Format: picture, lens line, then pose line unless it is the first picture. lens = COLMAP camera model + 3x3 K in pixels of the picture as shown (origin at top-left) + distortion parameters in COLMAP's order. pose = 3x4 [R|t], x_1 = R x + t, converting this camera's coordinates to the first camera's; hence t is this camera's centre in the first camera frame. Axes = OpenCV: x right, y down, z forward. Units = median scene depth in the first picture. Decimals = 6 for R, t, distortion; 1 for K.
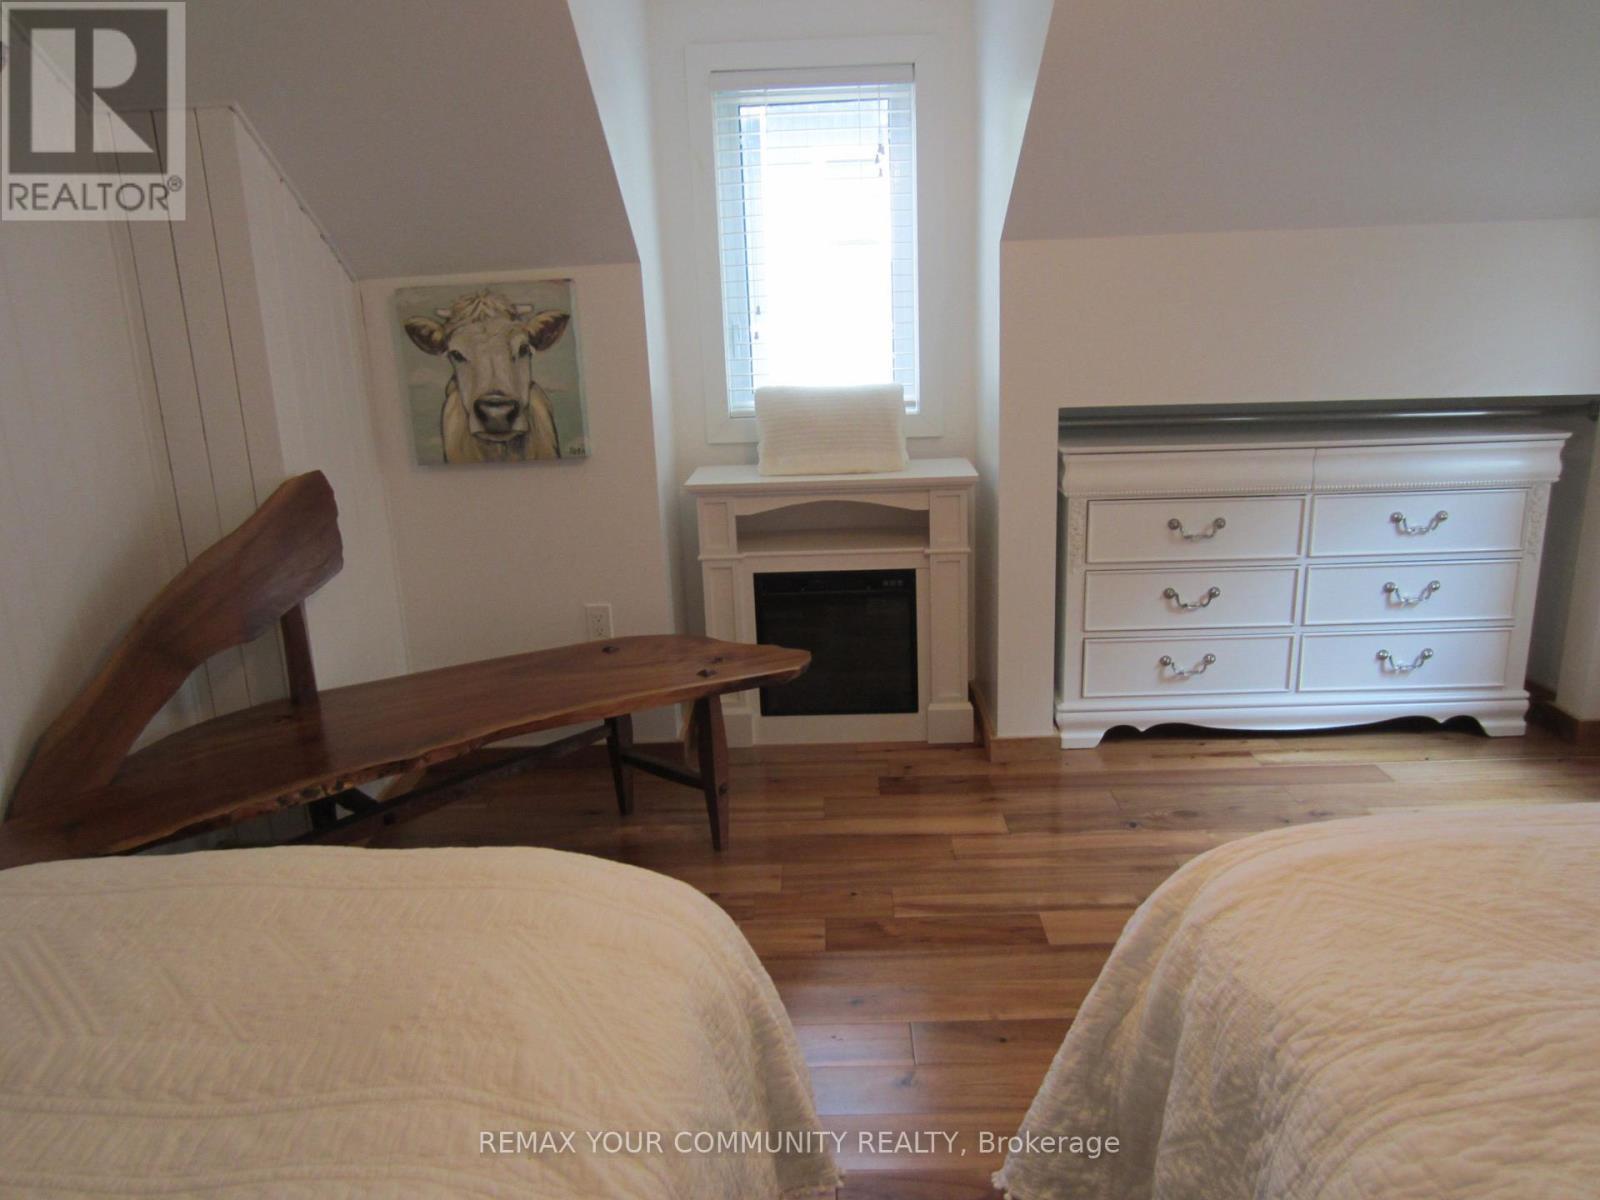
lens RADIAL K [[1139.0, 0, 801.4], [0, 1139.0, 603.8], [0, 0, 1]] dist [-0.031924, 0.009163]
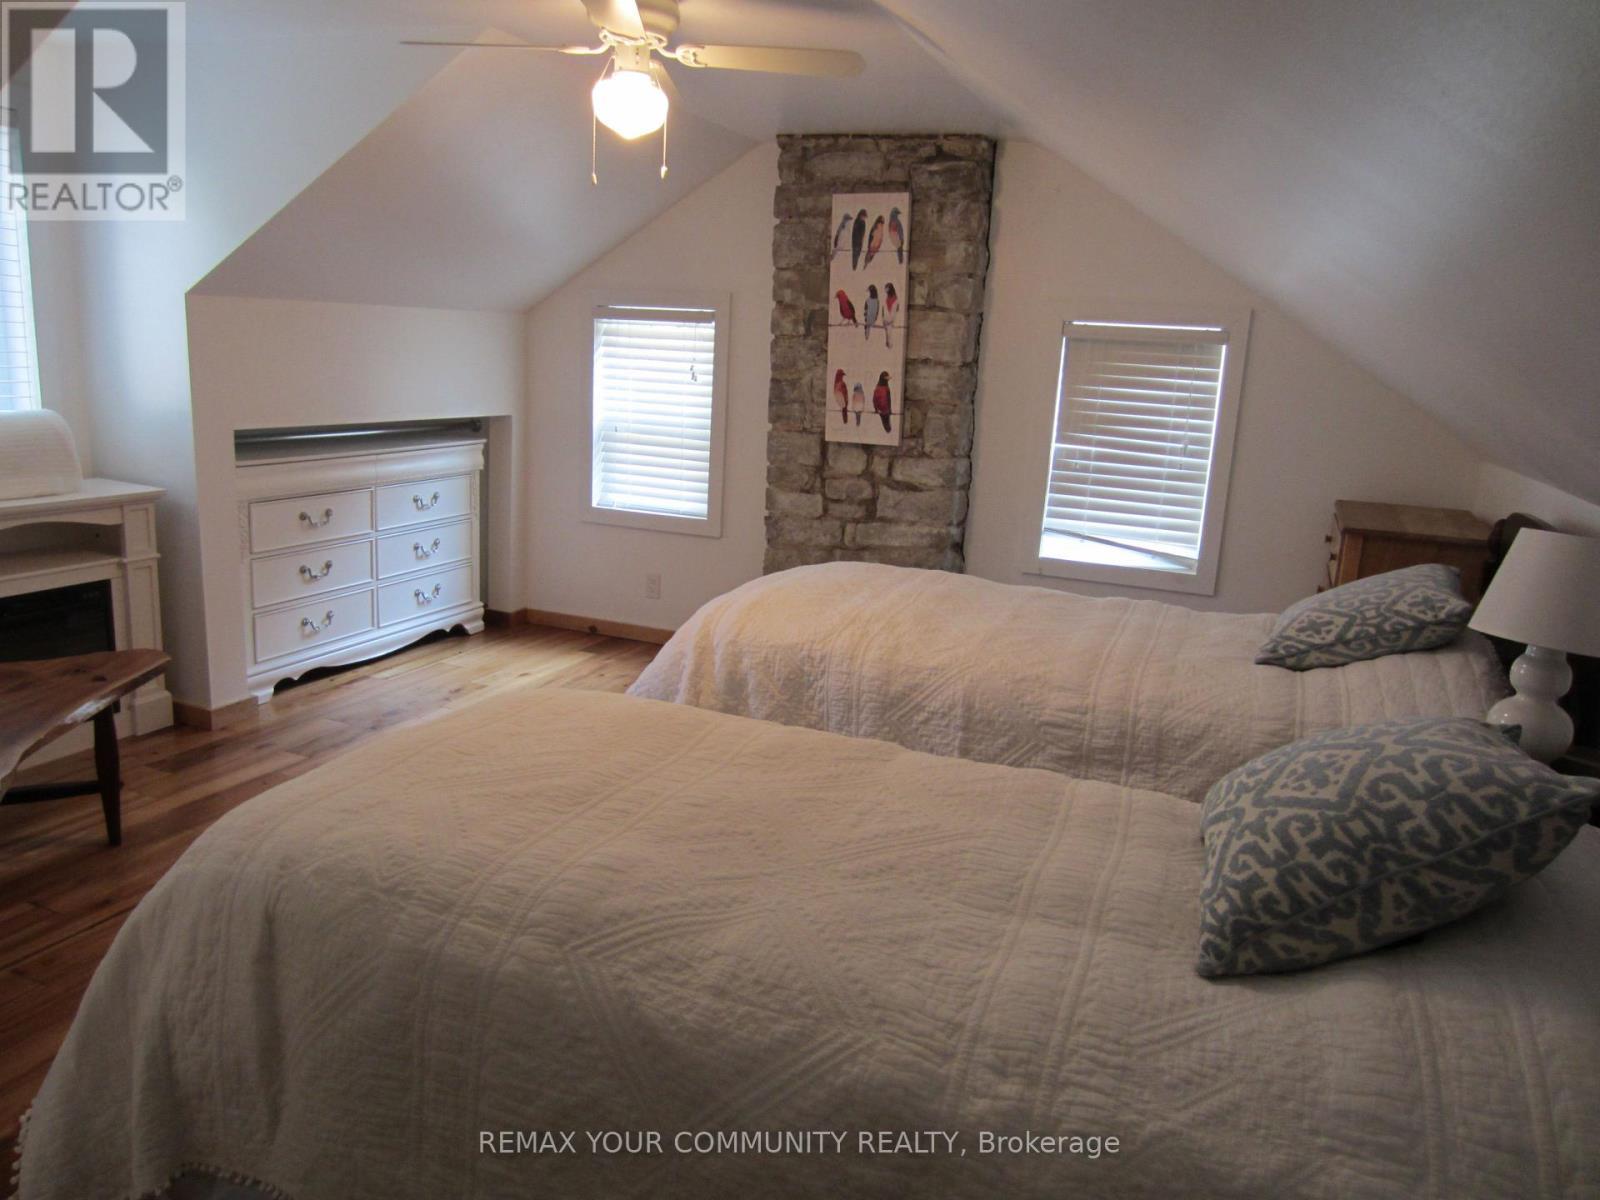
lens RADIAL K [[1139.0, 0, 797.4], [0, 1139.0, 596.8], [0, 0, 1]] dist [-0.031924, 0.009163]
pose [[0.355355, -0.147847, 0.922965, -0.678927], [0.174041, 0.980610, 0.090072, 0.003376], [-0.918386, 0.128626, 0.374196, -0.011293]]
